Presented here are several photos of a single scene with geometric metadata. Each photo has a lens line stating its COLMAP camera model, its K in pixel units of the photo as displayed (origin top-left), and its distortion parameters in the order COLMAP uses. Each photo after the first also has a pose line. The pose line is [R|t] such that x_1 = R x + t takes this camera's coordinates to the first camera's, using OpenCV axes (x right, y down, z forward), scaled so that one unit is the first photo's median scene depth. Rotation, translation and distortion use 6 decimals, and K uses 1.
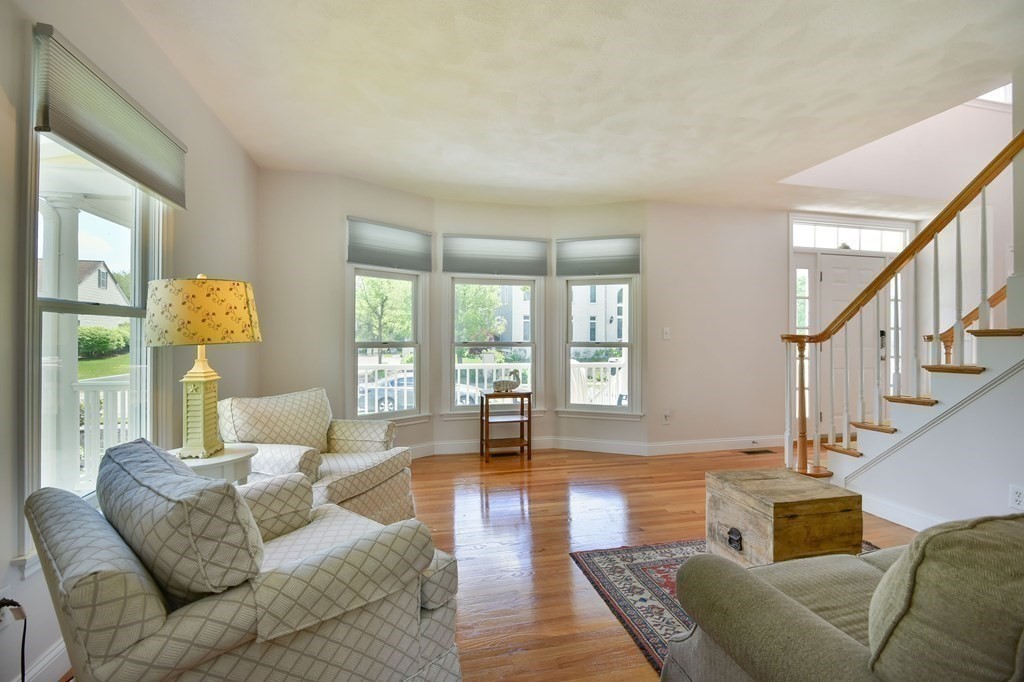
lens RADIAL K [[463.2, 0, 515.8], [0, 463.2, 338.1], [0, 0, 1]] dist [-0.005340, -0.003799]
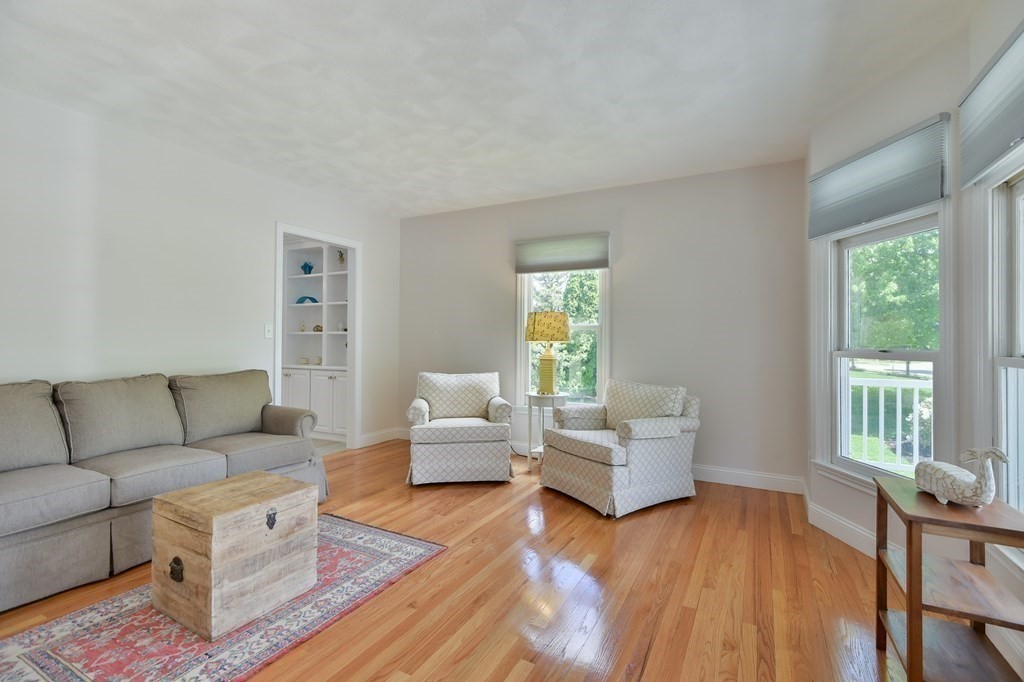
lens RADIAL K [[463.2, 0, 526.3], [0, 463.2, 336.4], [0, 0, 1]] dist [-0.005340, -0.003799]
pose [[-0.647027, -0.011072, -0.762387, 0.901342], [-0.009639, 0.999933, -0.006341, 0.000779], [0.762406, 0.003246, -0.647091, 2.034987]]
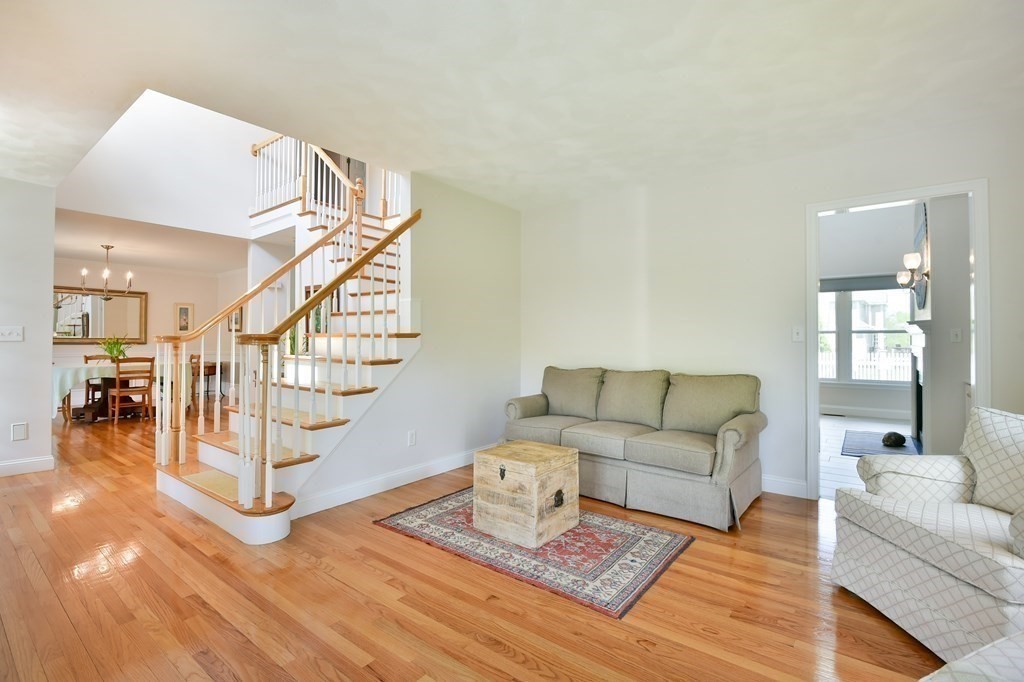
lens RADIAL K [[463.2, 0, 508.5], [0, 463.2, 338.3], [0, 0, 1]] dist [-0.005340, -0.003799]
pose [[-0.626161, 0.001077, 0.779693, -0.414959], [-0.002289, 0.999992, -0.003220, 0.000528], [-0.779691, -0.003801, -0.626153, 1.843836]]
